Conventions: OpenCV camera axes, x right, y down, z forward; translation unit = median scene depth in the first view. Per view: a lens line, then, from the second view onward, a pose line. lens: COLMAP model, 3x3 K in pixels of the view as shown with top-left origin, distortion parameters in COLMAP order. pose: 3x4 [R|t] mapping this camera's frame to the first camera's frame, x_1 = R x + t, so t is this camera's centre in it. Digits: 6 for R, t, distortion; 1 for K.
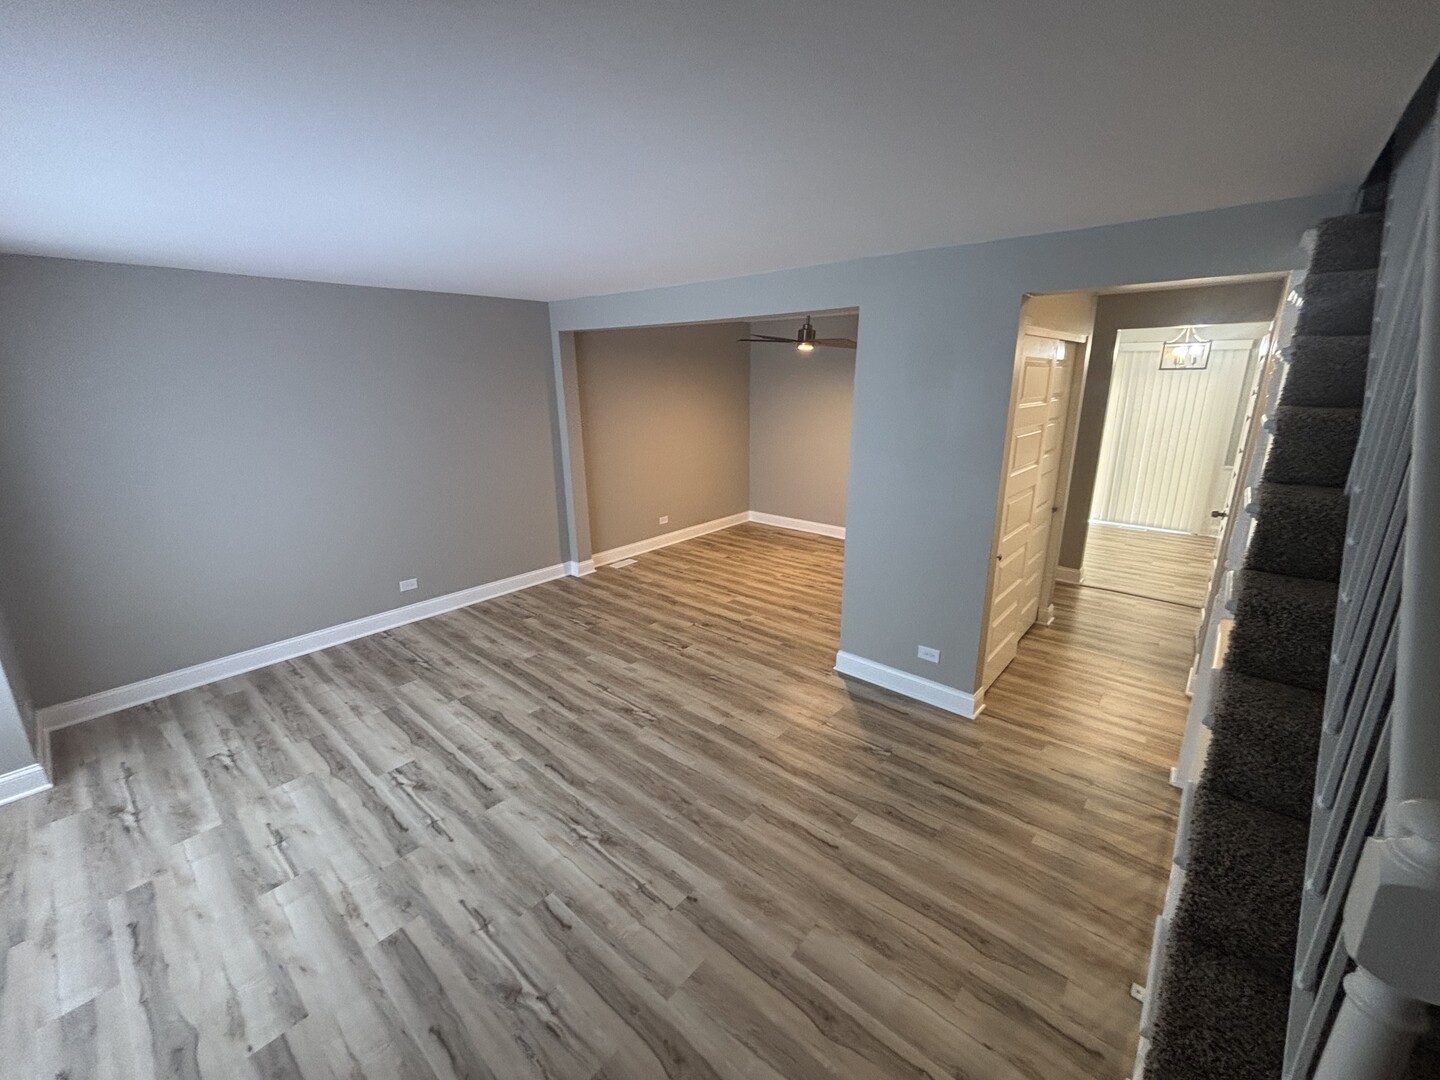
lens RADIAL K [[579.6, 0, 727.6], [0, 579.6, 553.0], [0, 0, 1]] dist [-0.015609, 0.013699]
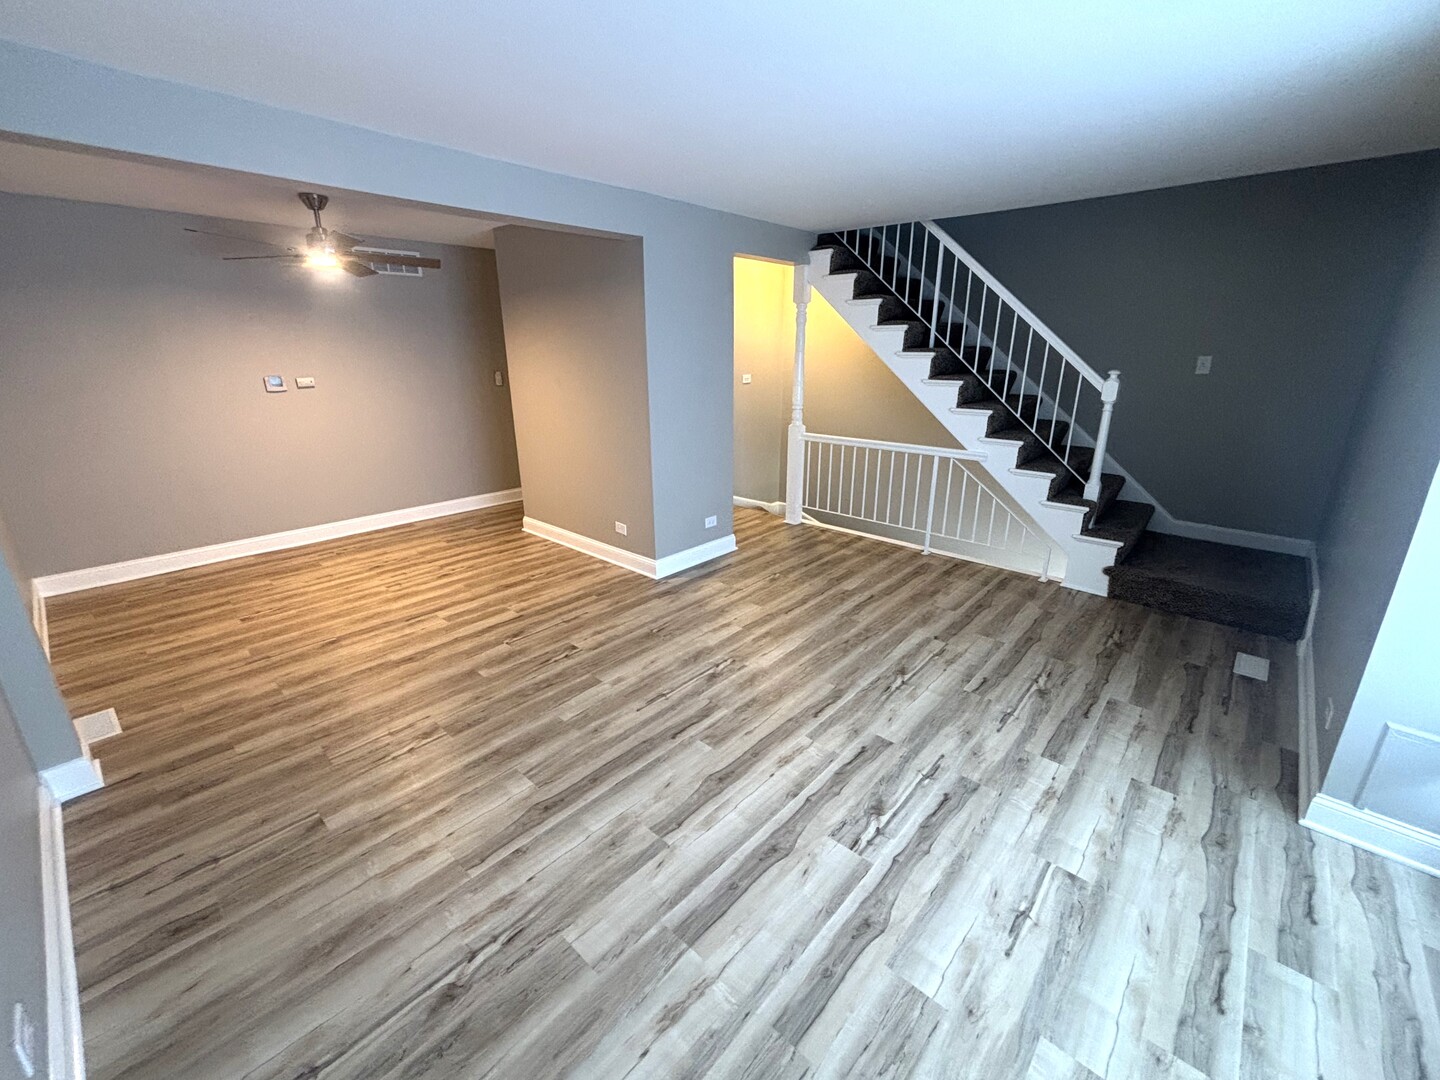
lens RADIAL K [[598.8, 0, 720.0], [0, 598.8, 540.0], [0, 0, 1]] dist [0.017869, -0.000153]
pose [[0.024867, -0.306121, 0.951668, -1.034170], [0.298027, 0.910945, 0.285235, -0.184336], [-0.954234, 0.276530, 0.113885, 0.875717]]
